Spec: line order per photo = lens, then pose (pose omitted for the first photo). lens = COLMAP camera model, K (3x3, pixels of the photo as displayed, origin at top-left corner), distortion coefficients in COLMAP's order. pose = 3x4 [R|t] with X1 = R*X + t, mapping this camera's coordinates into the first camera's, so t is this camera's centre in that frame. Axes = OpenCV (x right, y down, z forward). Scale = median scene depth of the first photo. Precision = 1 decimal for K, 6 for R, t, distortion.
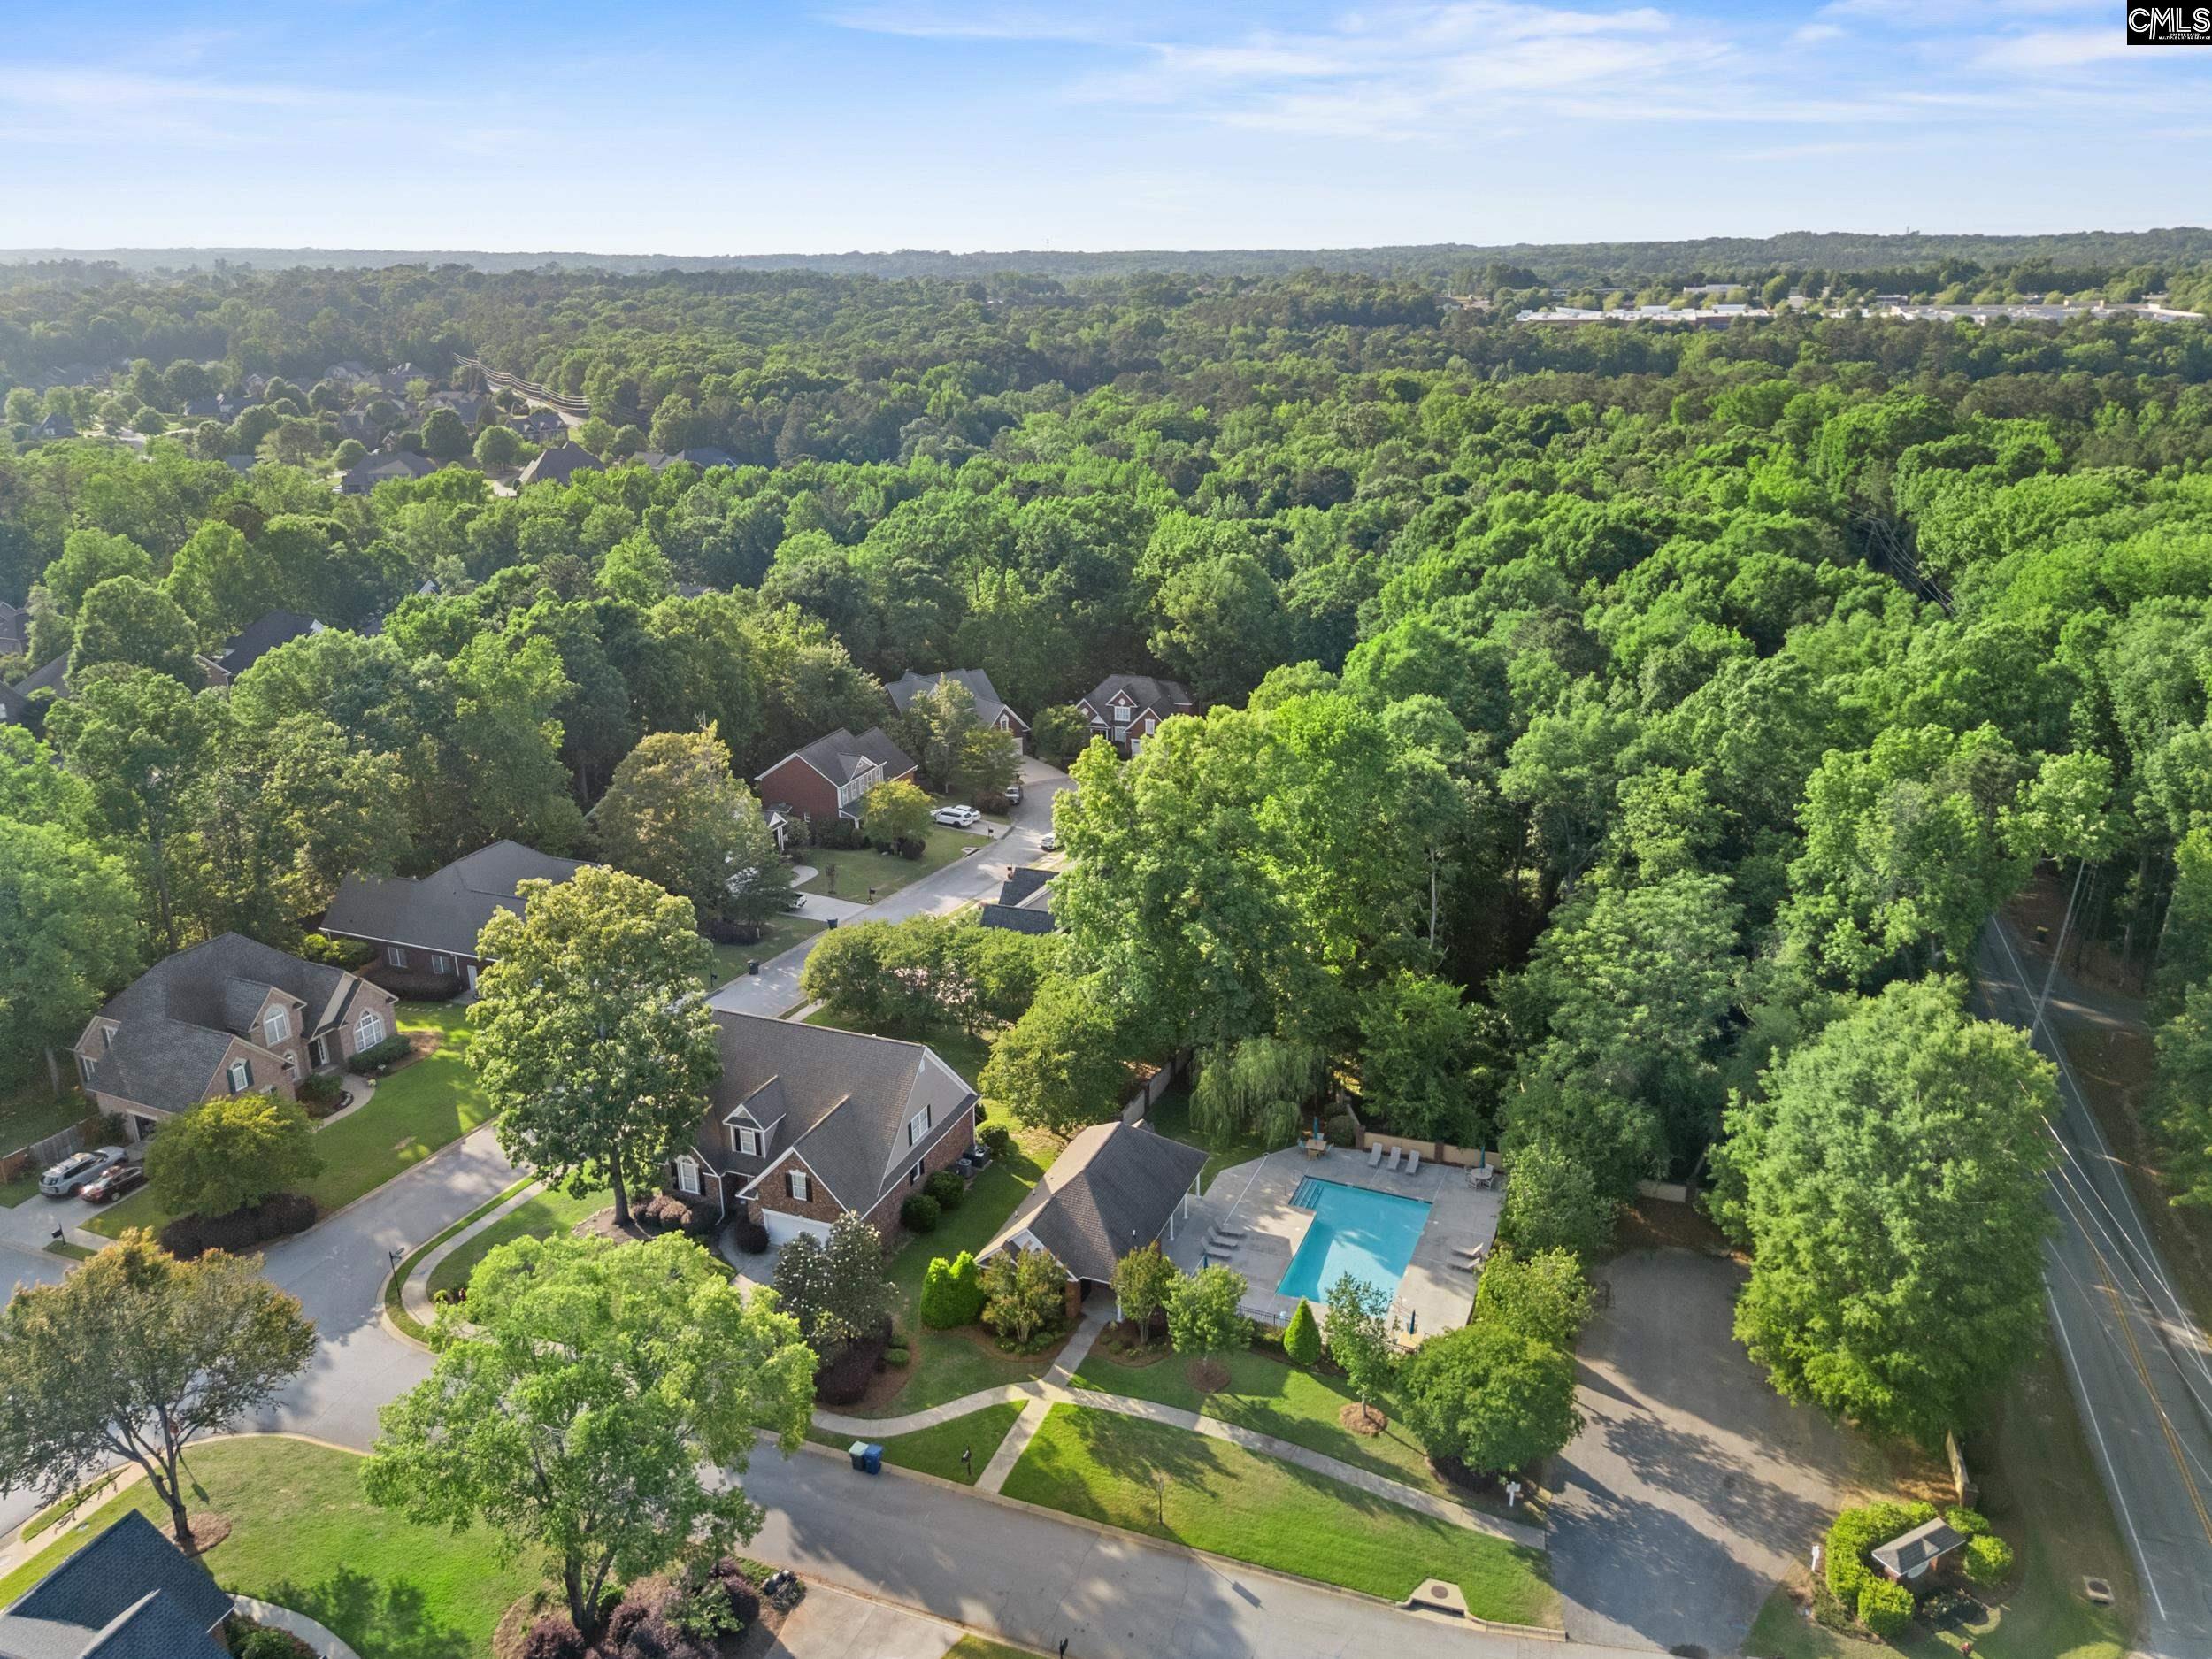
lens RADIAL K [[1623.5, 0, 1094.4], [0, 1623.5, 826.7], [0, 0, 1]] dist [0.108725, -0.111769]
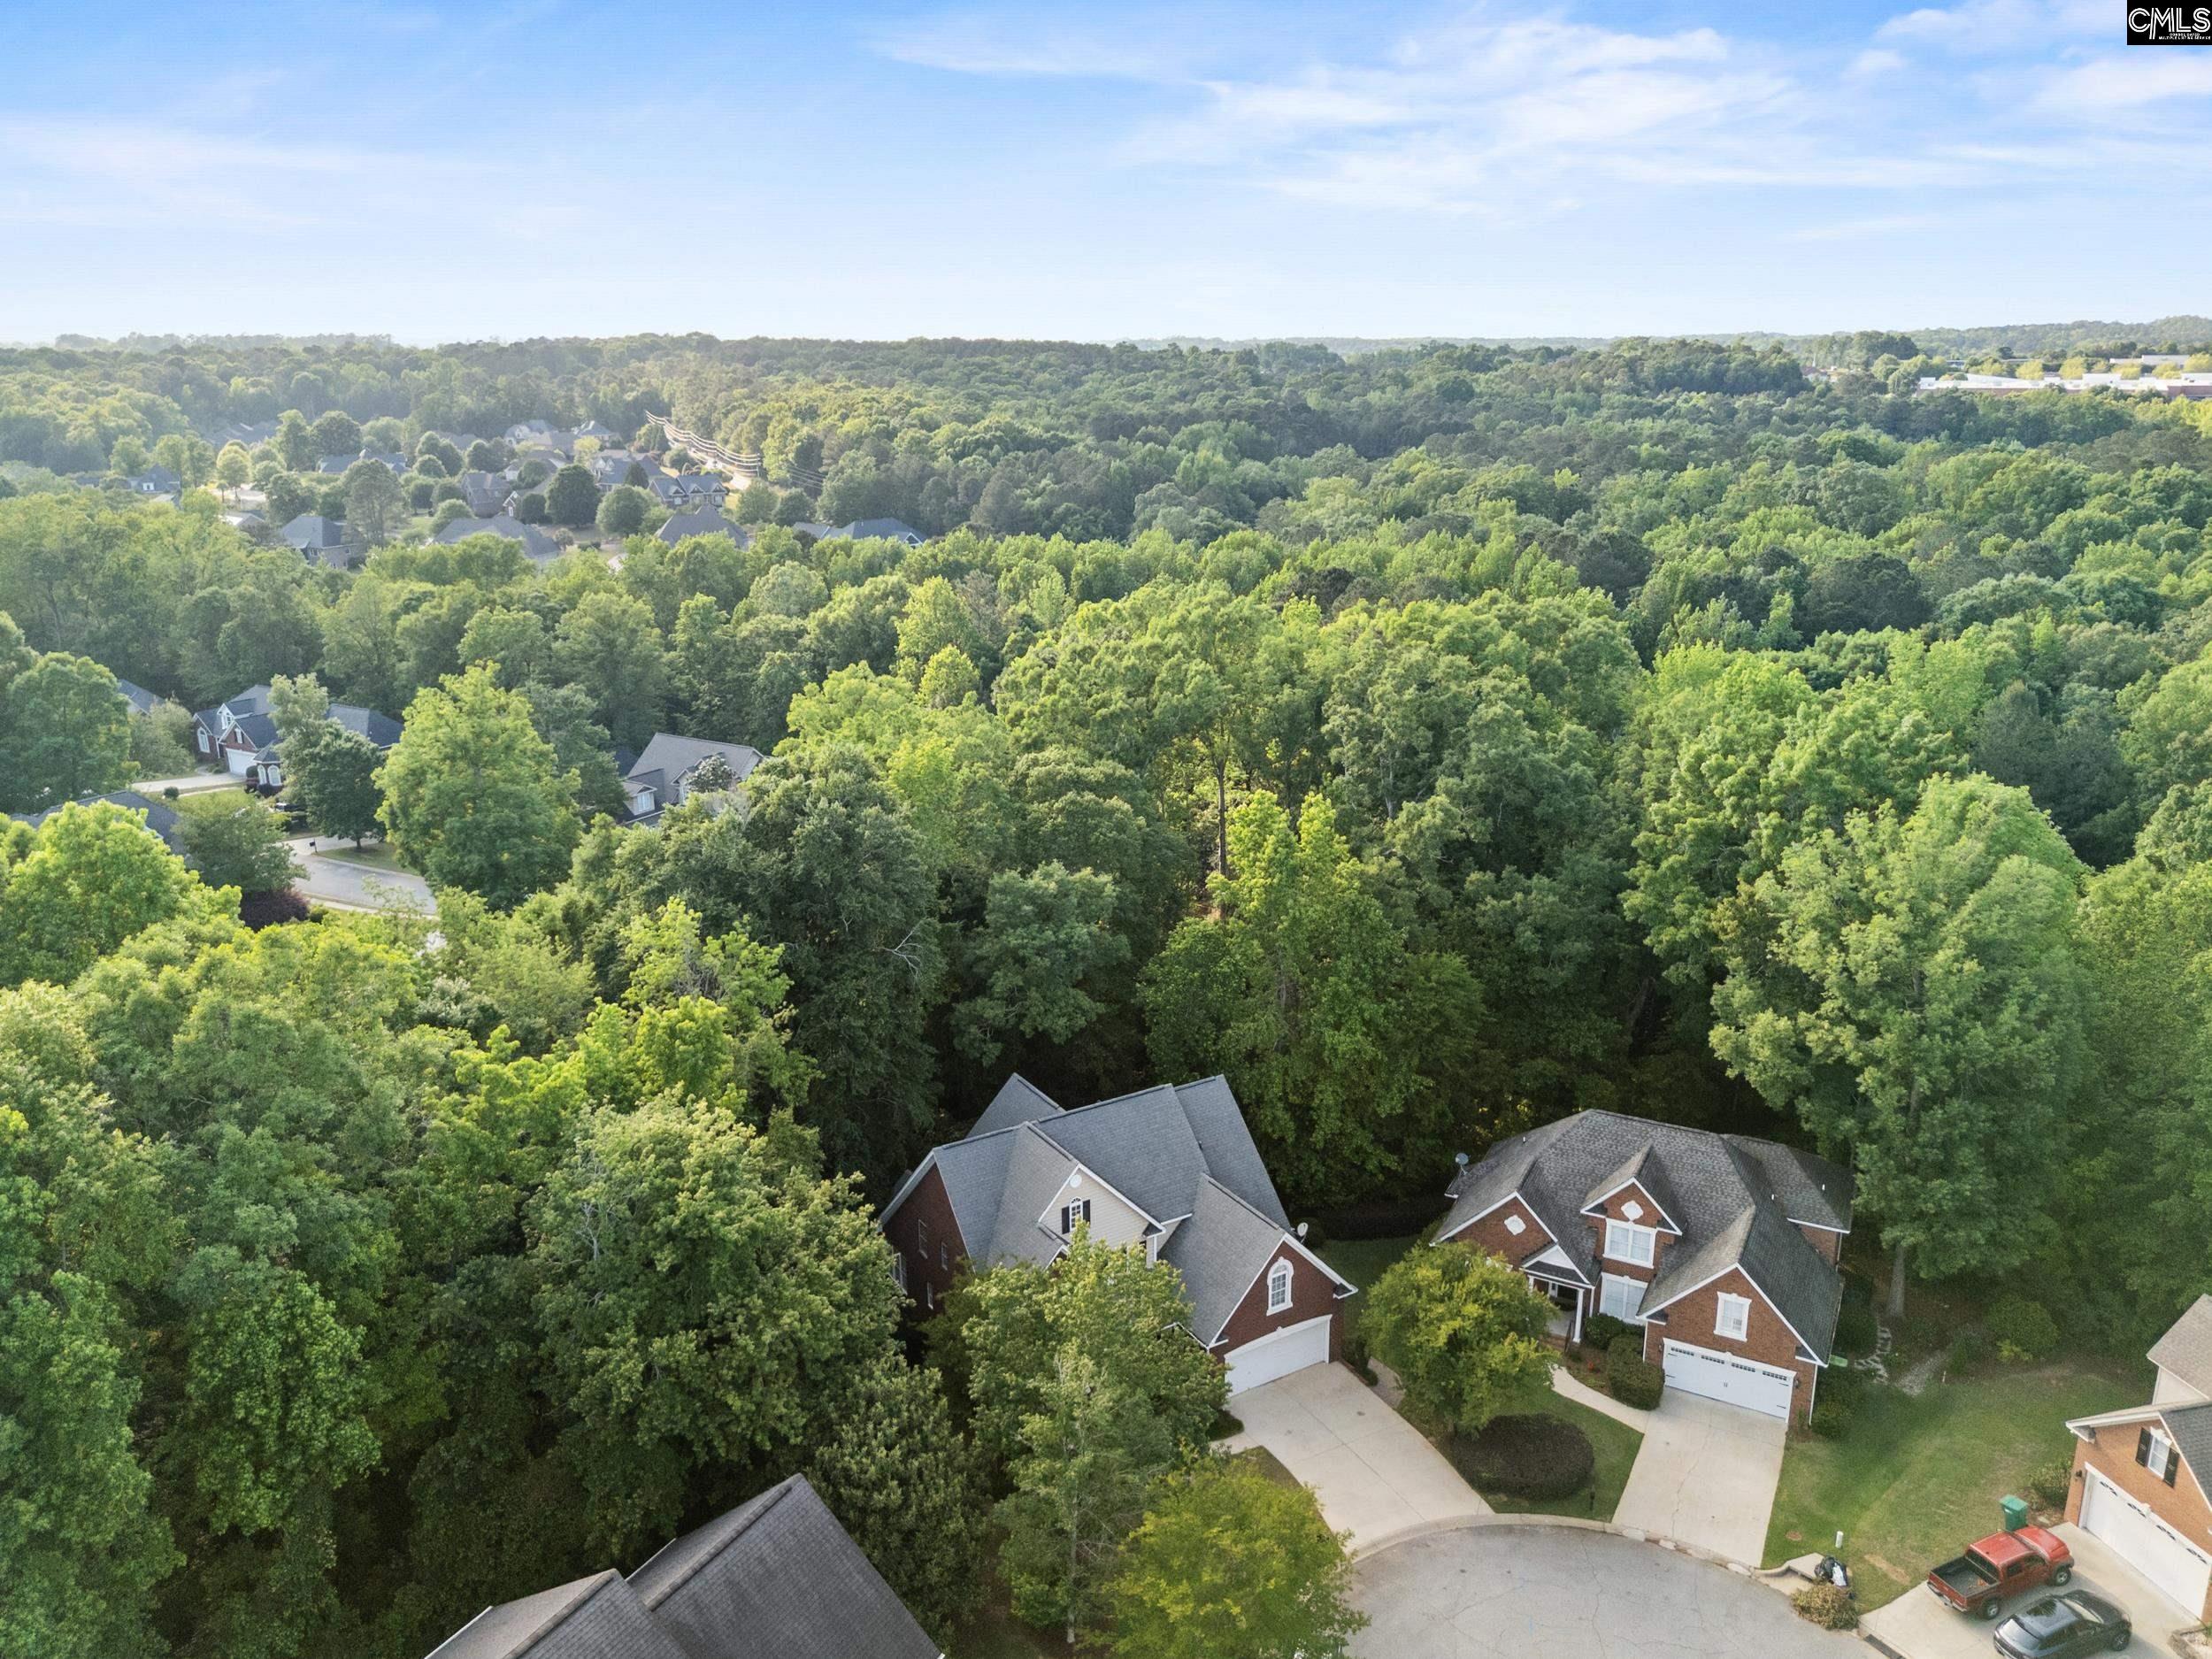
lens RADIAL K [[1623.5, 0, 1094.4], [0, 1623.5, 826.7], [0, 0, 1]] dist [0.108725, -0.111769]
pose [[0.987649, 0.049139, -0.148778, -0.021228], [-0.056887, 0.997213, -0.048272, -0.061071], [0.145991, 0.056139, 0.987692, 0.292323]]
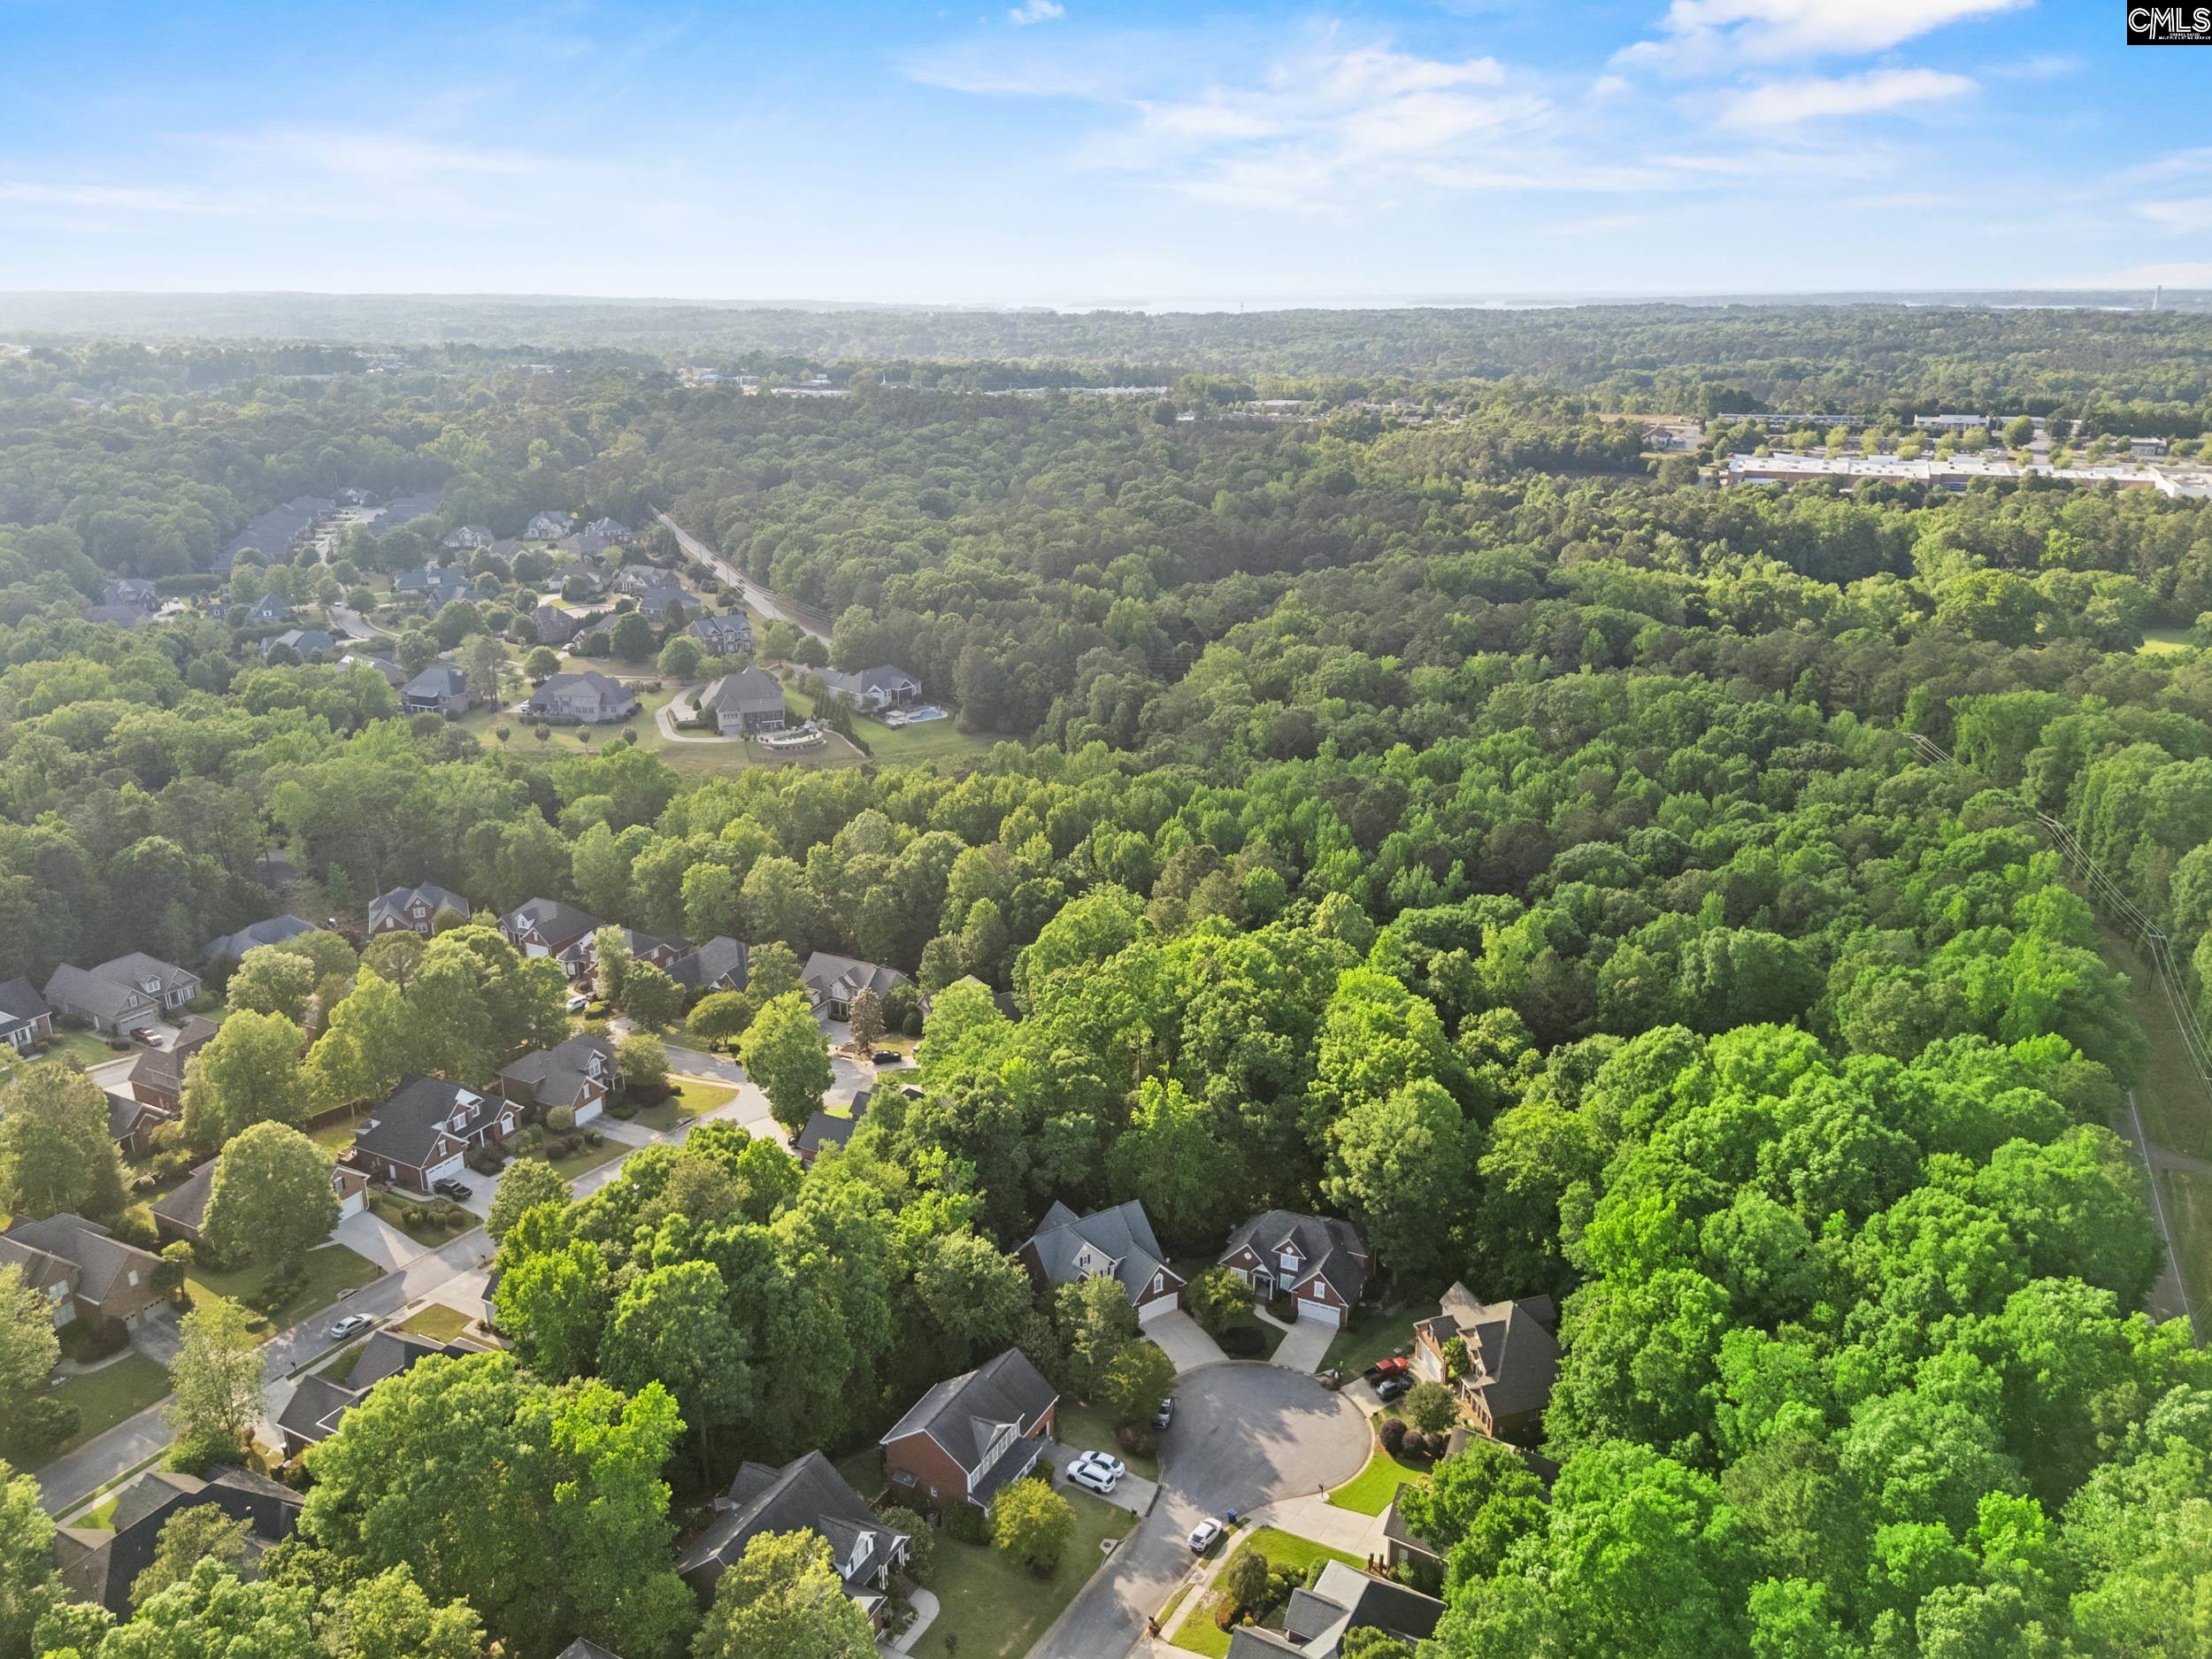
lens RADIAL K [[1623.5, 0, 1094.4], [0, 1623.5, 826.7], [0, 0, 1]] dist [0.108725, -0.111769]
pose [[0.993628, 0.047005, -0.102435, -0.004051], [-0.048787, 0.998697, -0.014950, -0.134708], [0.101599, 0.019853, 0.994627, 0.032876]]
